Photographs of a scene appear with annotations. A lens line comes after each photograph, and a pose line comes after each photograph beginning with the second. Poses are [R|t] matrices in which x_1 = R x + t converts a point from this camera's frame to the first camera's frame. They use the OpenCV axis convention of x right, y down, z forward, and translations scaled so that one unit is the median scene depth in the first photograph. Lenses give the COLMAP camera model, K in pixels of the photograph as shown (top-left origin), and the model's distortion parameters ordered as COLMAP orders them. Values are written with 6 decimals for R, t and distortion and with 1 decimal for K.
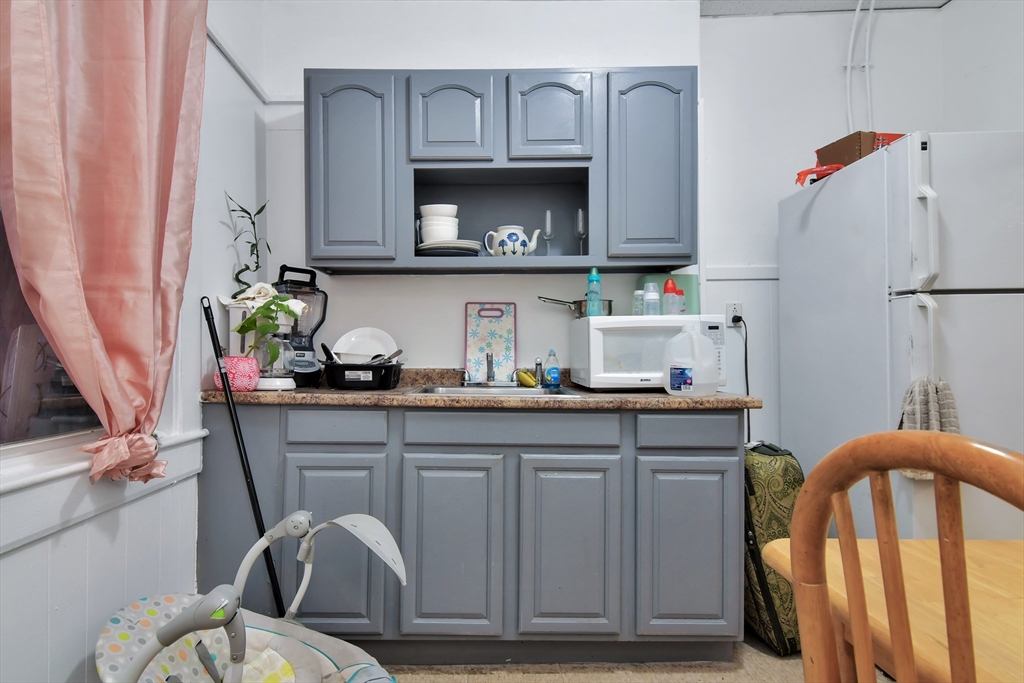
lens RADIAL K [[507.0, 0, 484.2], [0, 507.0, 340.7], [0, 0, 1]] dist [0.026102, -0.019196]
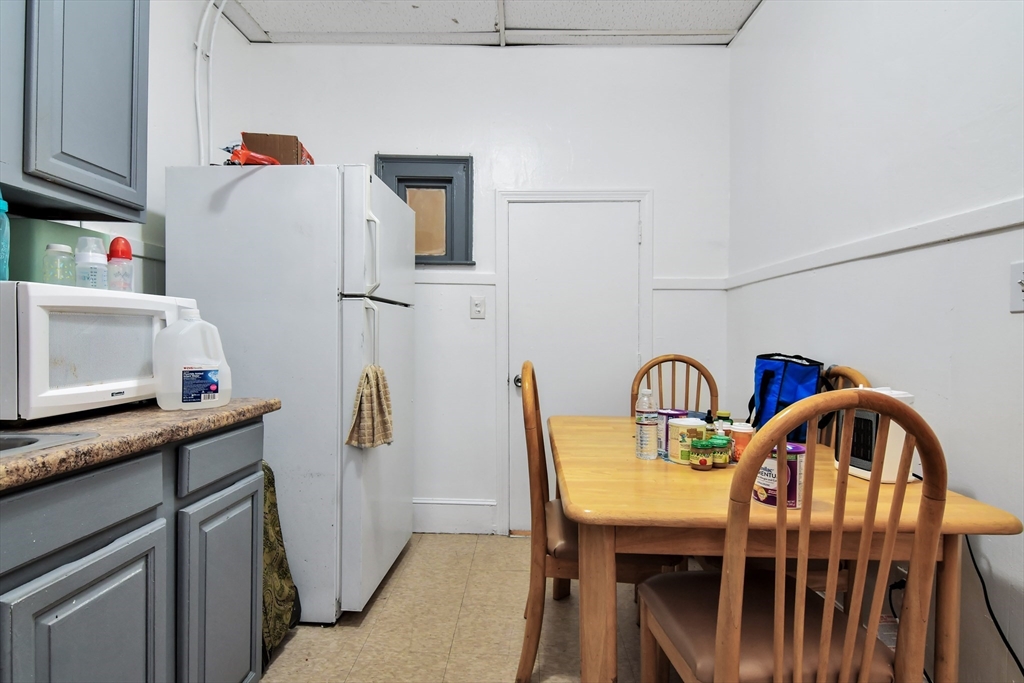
lens RADIAL K [[507.0, 0, 484.2], [0, 507.0, 340.7], [0, 0, 1]] dist [0.026102, -0.019196]
pose [[0.064979, -0.003244, 0.997881, -0.309047], [-0.020896, 0.999771, 0.004611, 0.000089], [-0.997668, -0.021151, 0.064897, 0.559698]]
